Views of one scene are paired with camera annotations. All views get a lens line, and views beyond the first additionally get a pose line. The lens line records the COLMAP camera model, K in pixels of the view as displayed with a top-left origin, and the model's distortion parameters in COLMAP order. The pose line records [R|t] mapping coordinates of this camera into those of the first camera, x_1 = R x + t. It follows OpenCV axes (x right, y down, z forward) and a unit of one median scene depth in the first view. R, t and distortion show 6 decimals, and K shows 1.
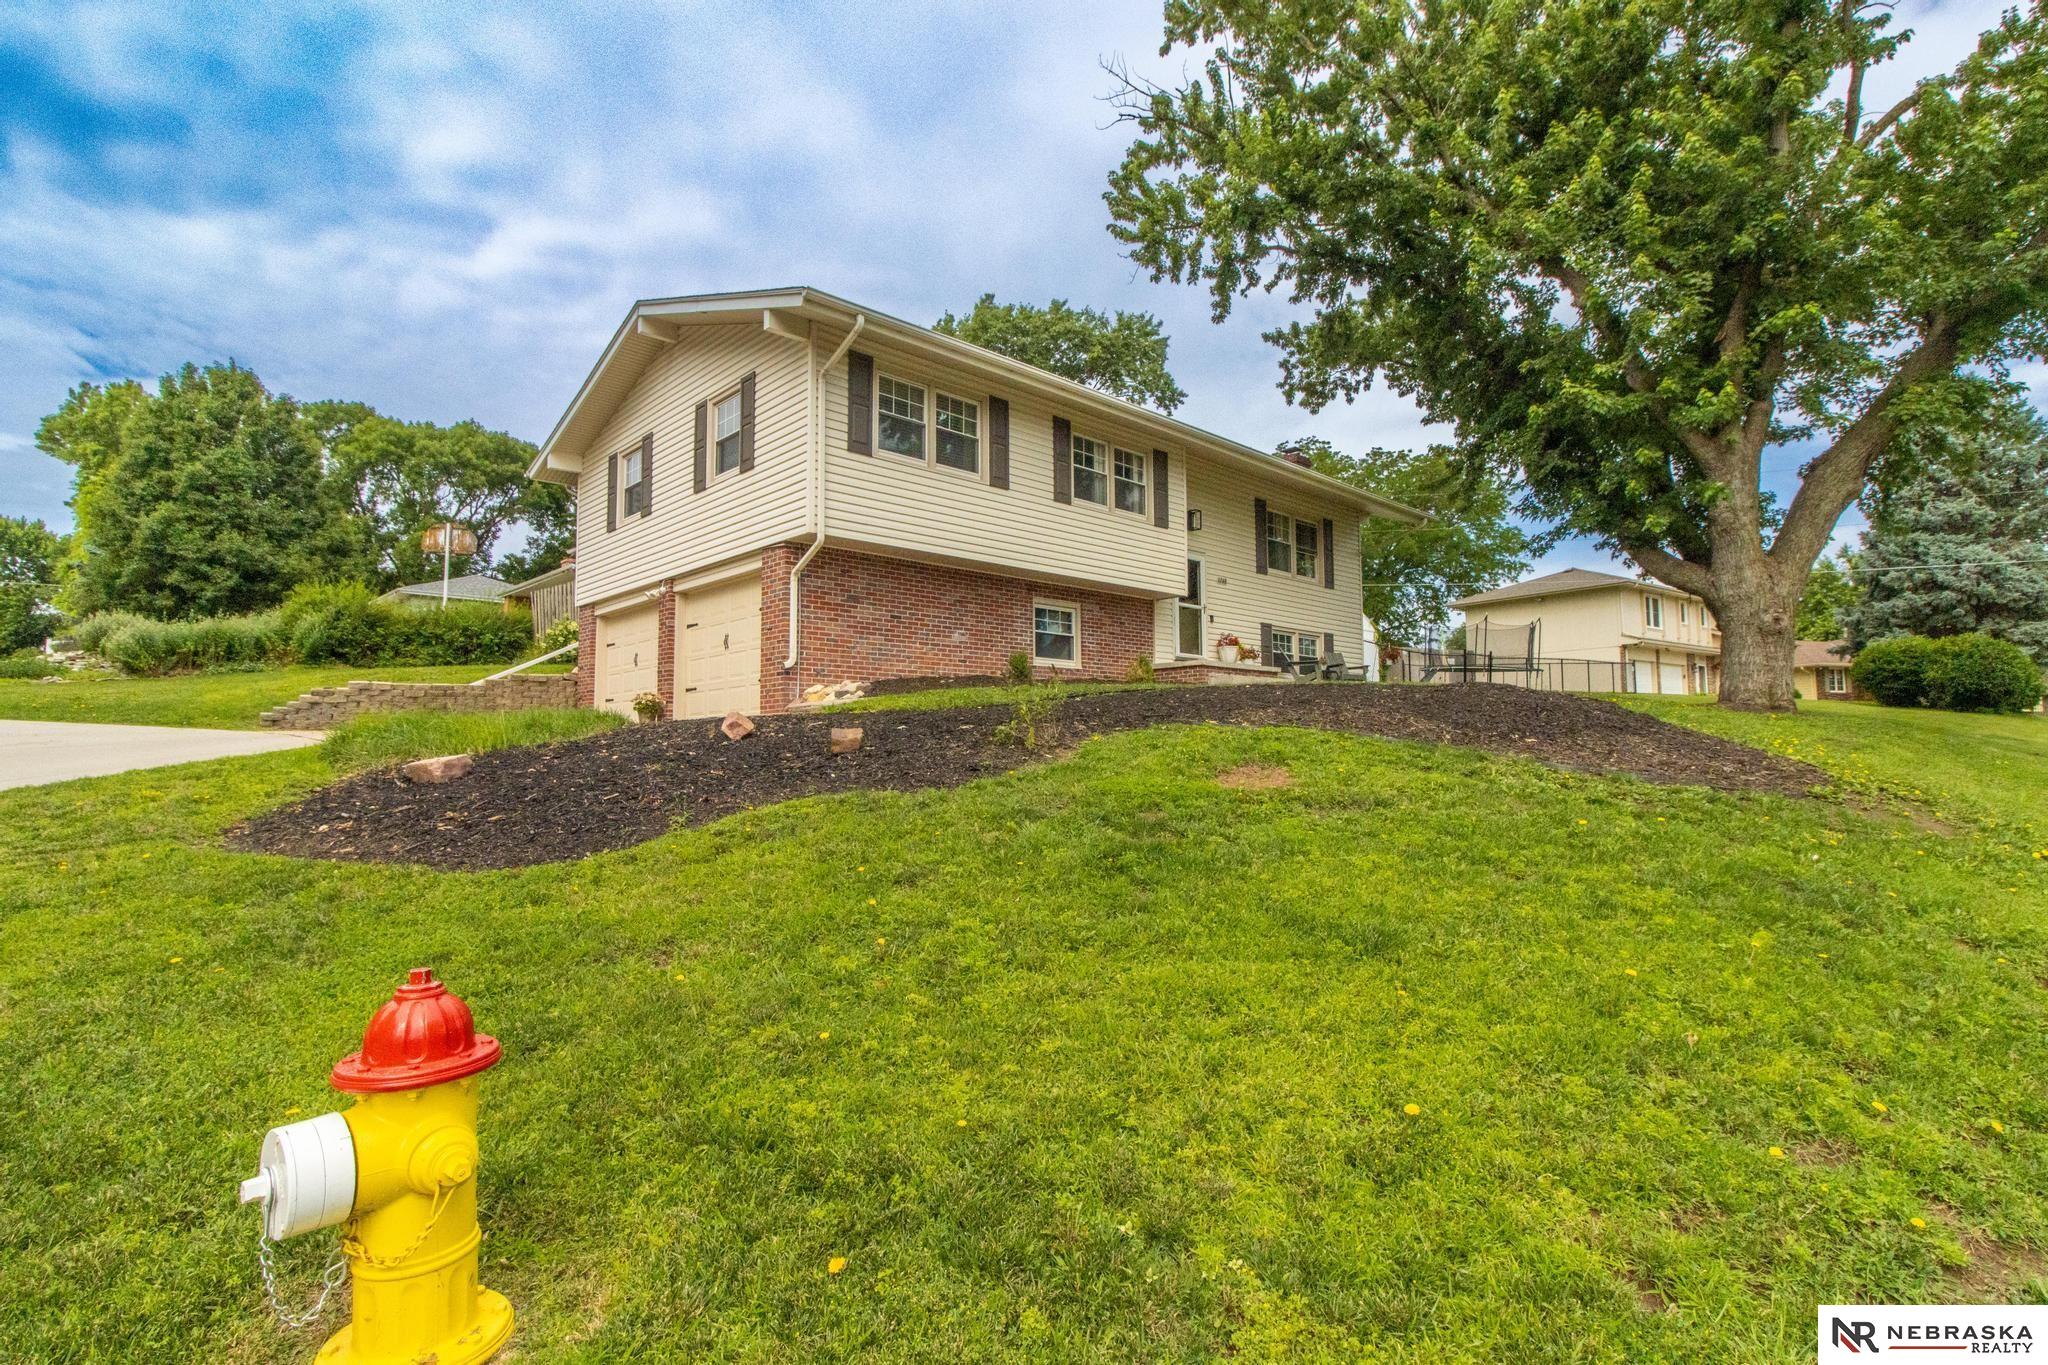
lens RADIAL K [[959.2, 0, 1028.1], [0, 959.2, 659.4], [0, 0, 1]] dist [0.000942, 0.001391]
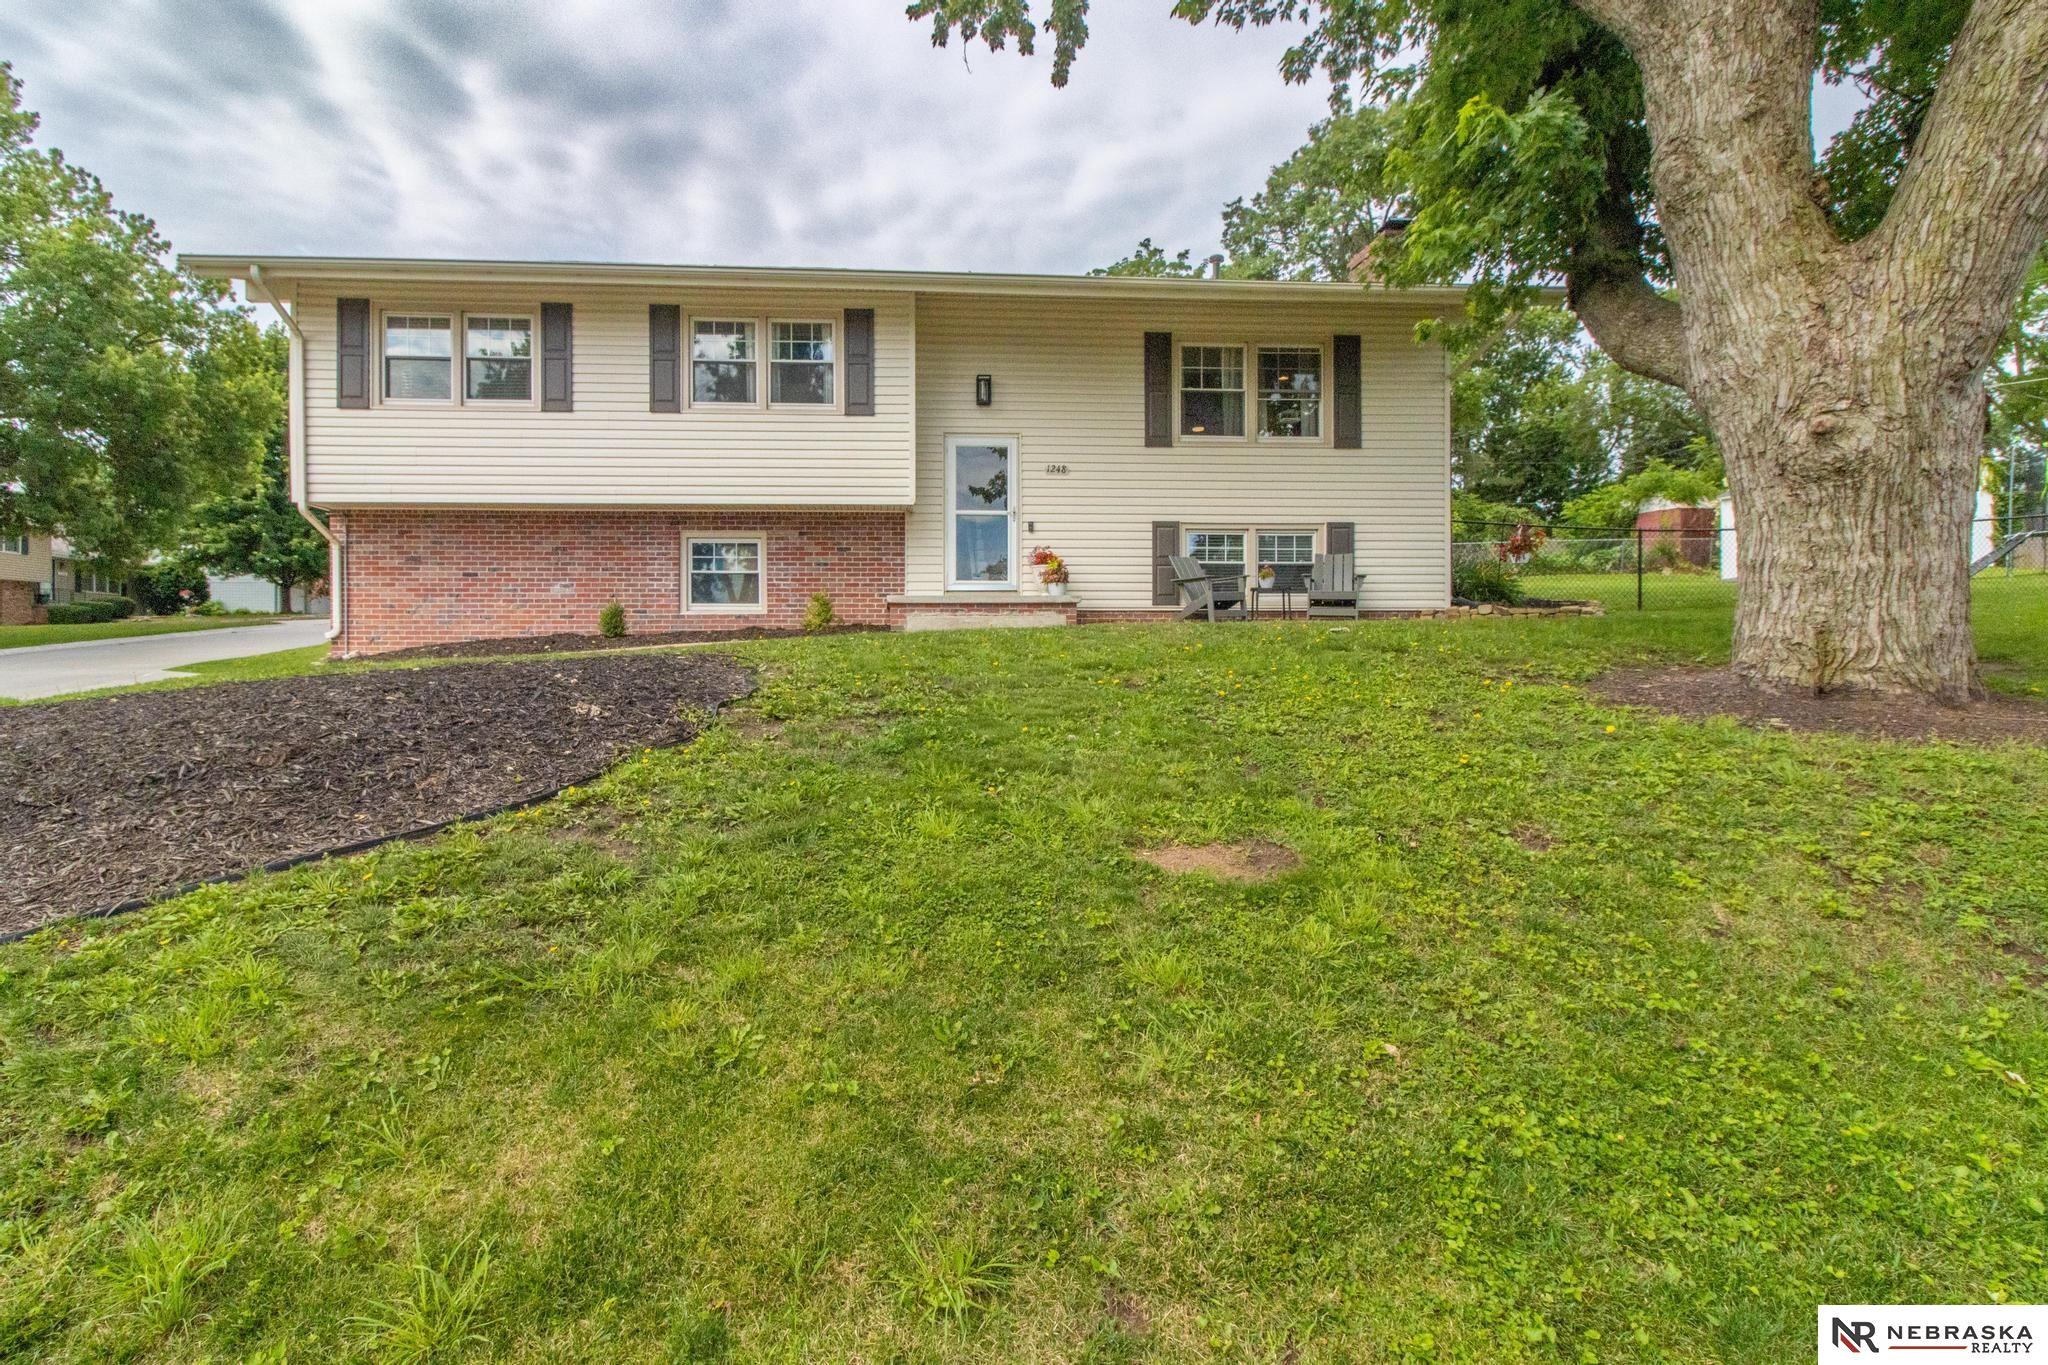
lens RADIAL K [[960.5, 0, 1020.7], [0, 960.5, 636.4], [0, 0, 1]] dist [0.000533, -0.012563]
pose [[0.771450, -0.007858, -0.636241, 0.721919], [0.061598, 0.996150, 0.062385, -0.008286], [0.633301, -0.087318, 0.768964, 0.516073]]
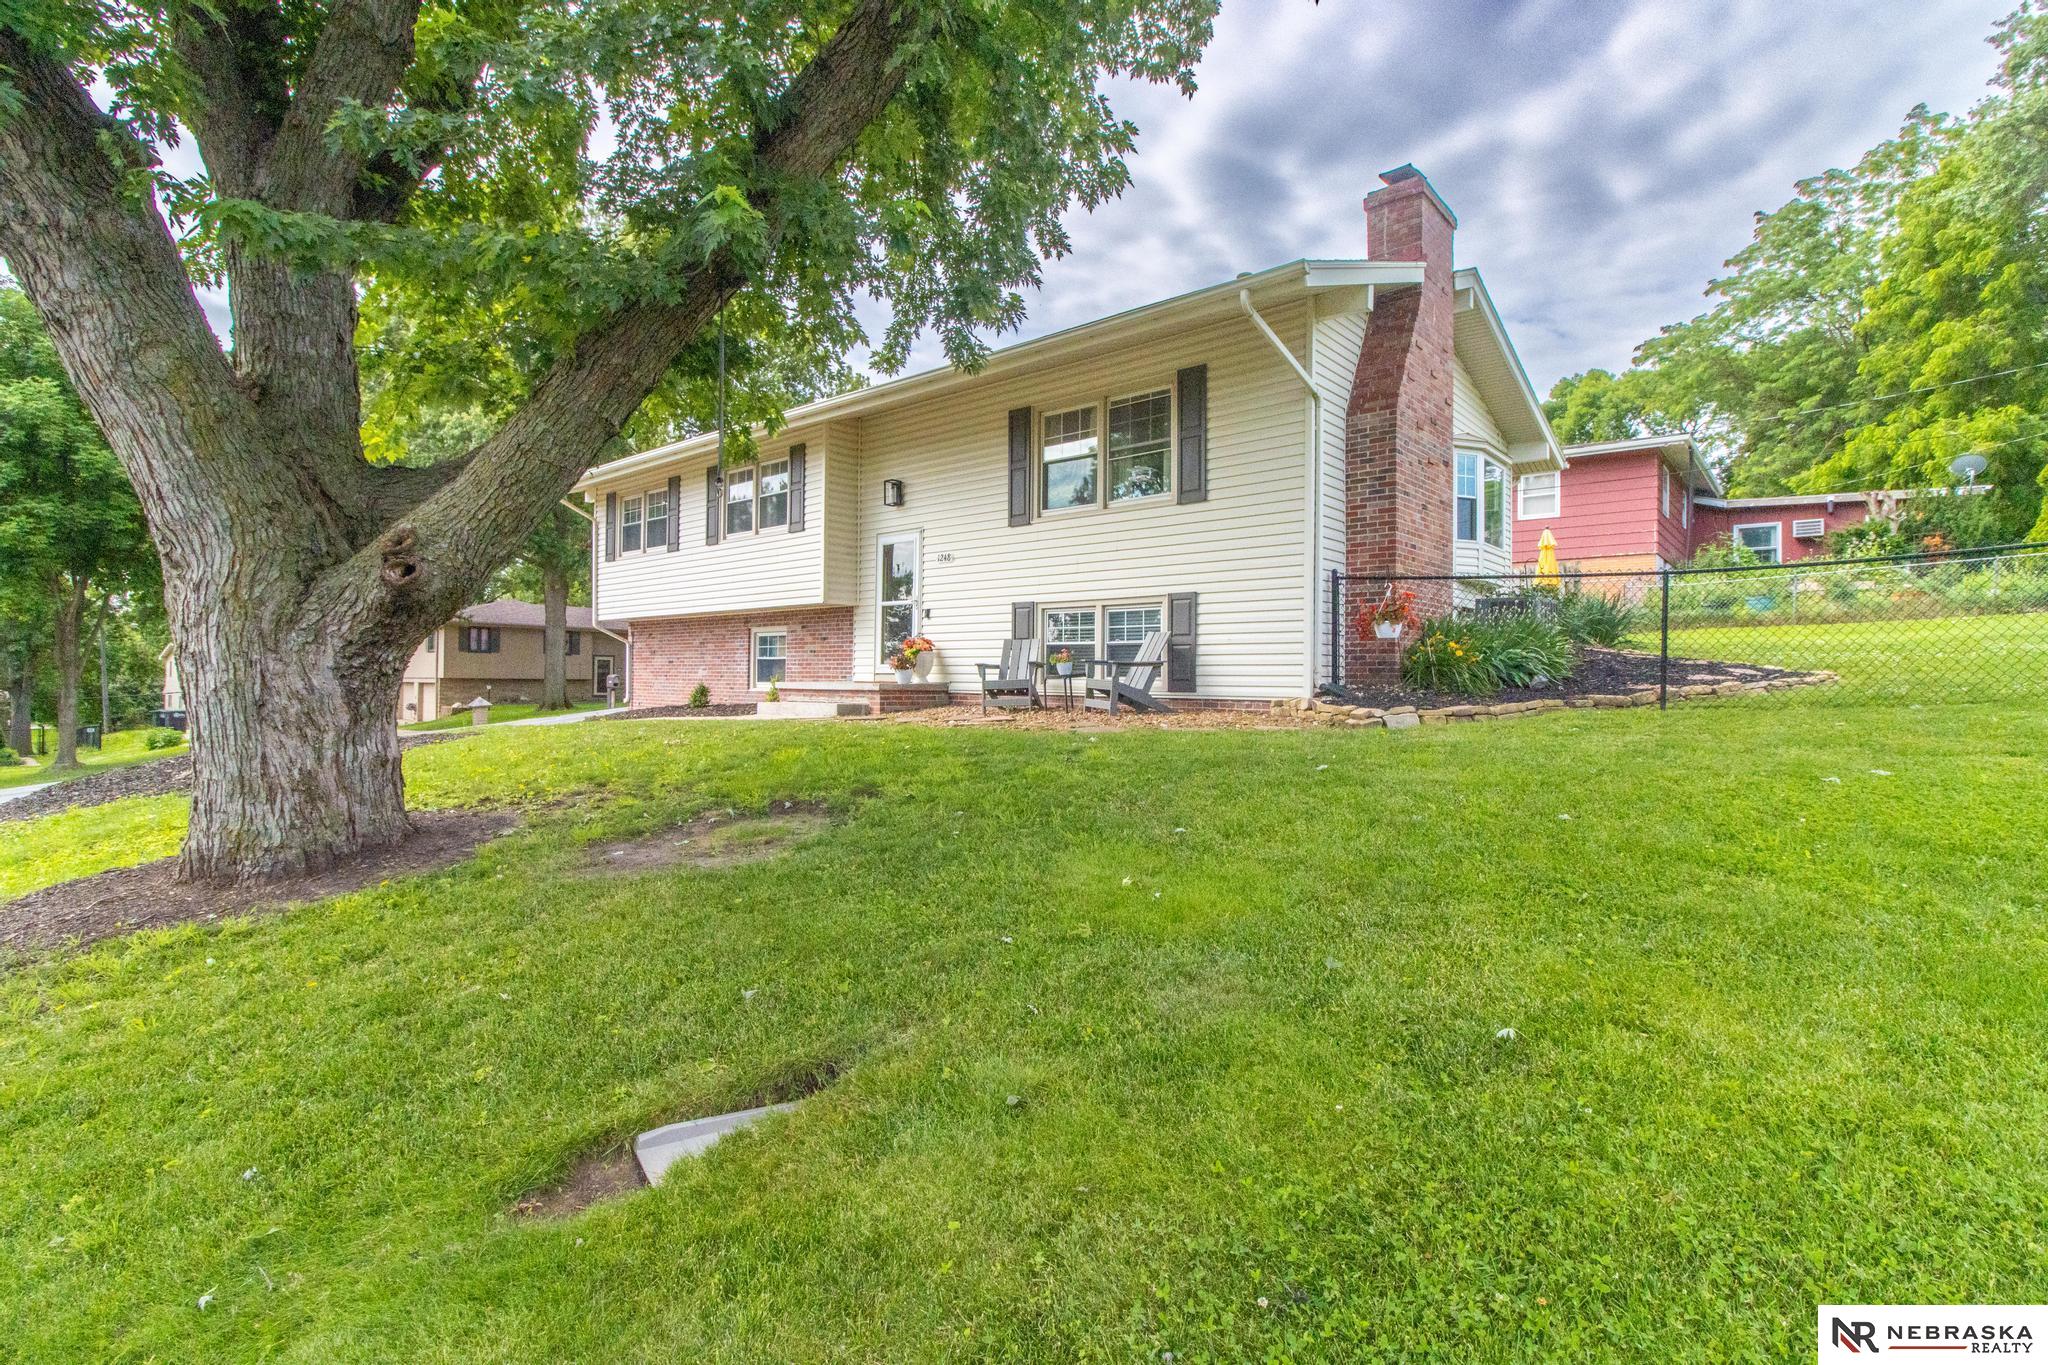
lens RADIAL K [[959.2, 0, 1028.1], [0, 959.2, 659.4], [0, 0, 1]] dist [0.000942, 0.001391]
pose [[0.119852, -0.023334, -0.992517, 1.073473], [0.080194, 0.996684, -0.013748, 0.010524], [0.989548, -0.077946, 0.121326, 1.127980]]
